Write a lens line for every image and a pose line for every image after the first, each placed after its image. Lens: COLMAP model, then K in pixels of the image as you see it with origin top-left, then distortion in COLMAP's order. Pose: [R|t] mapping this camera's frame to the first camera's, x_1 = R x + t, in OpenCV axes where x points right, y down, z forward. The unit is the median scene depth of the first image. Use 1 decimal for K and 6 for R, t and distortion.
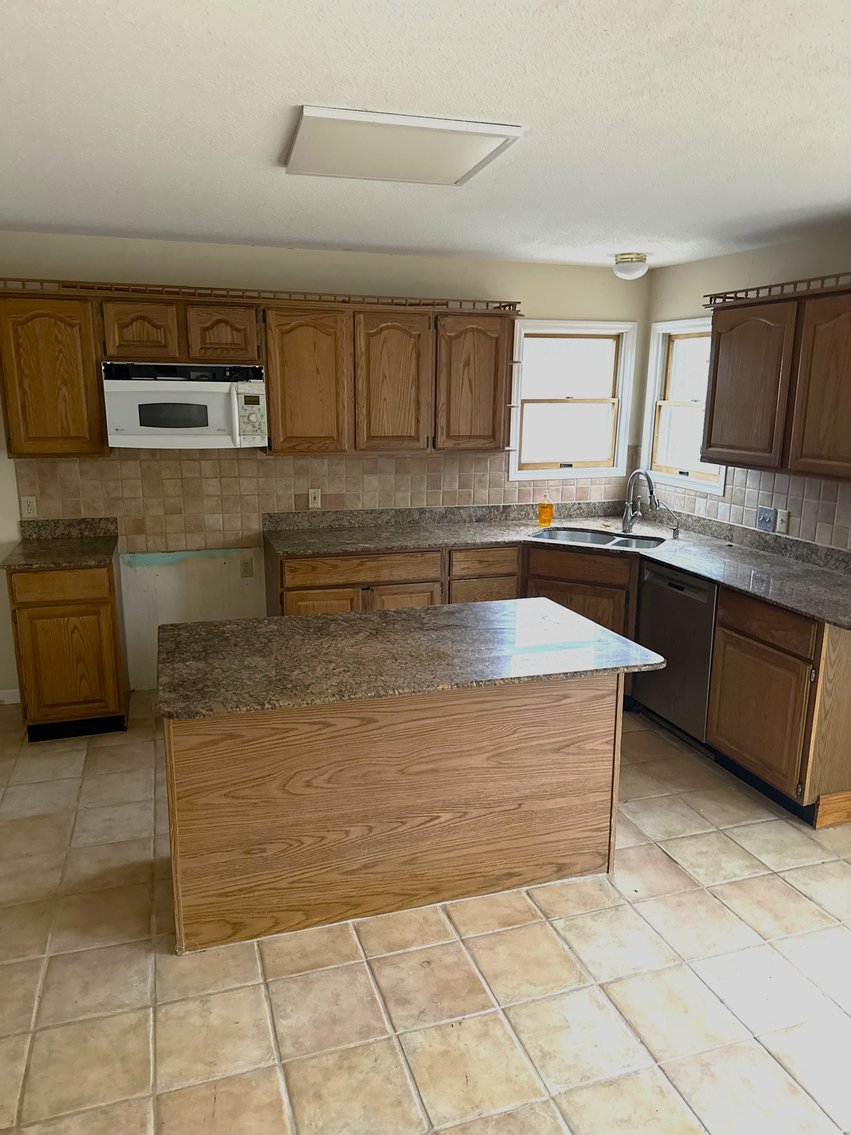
lens RADIAL K [[792.1, 0, 423.6], [0, 792.1, 573.7], [0, 0, 1]] dist [0.051722, -0.020999]
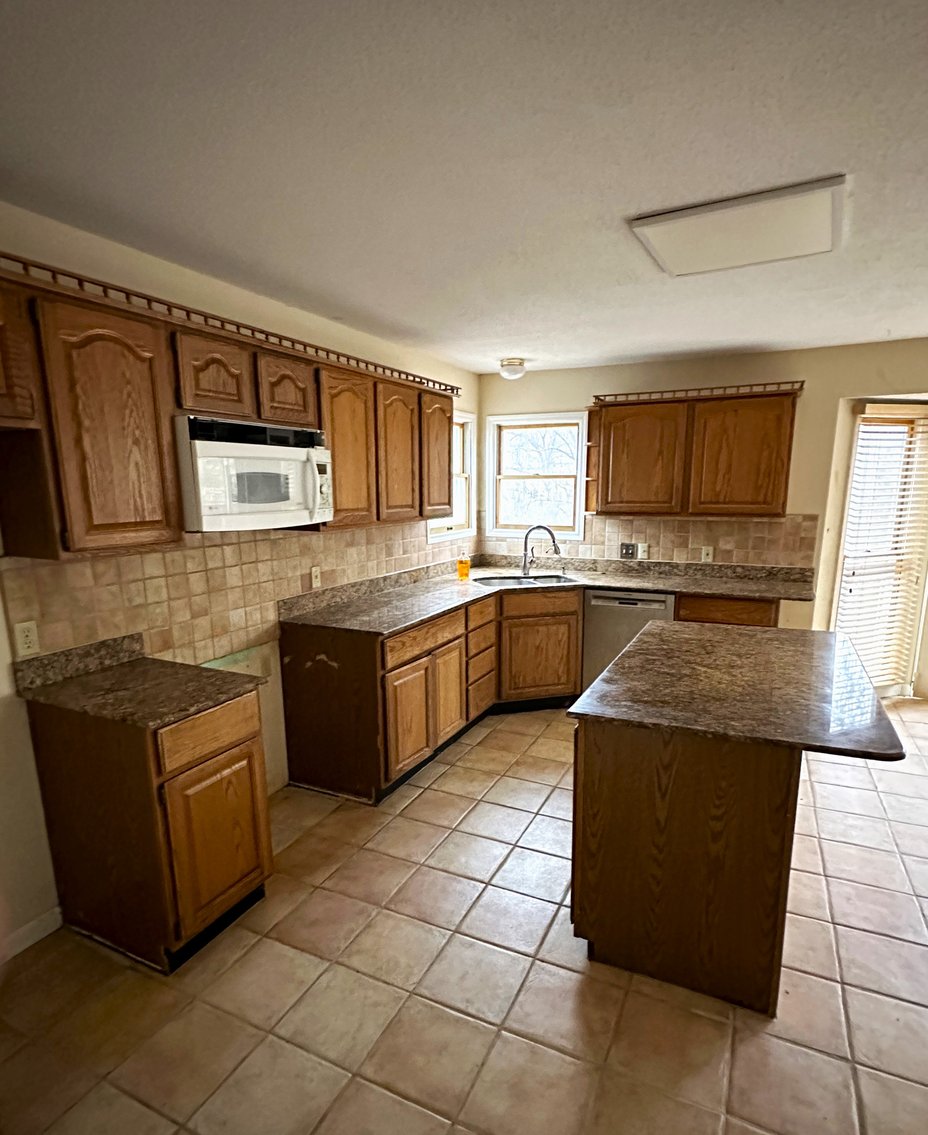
lens RADIAL K [[624.0, 0, 460.6], [0, 624.0, 614.9], [0, 0, 1]] dist [0.020408, 0.003676]
pose [[0.691328, -0.161851, 0.704180, -0.602258], [0.176539, 0.982888, 0.052593, -0.066904], [-0.700642, 0.087957, 0.708071, 0.402057]]
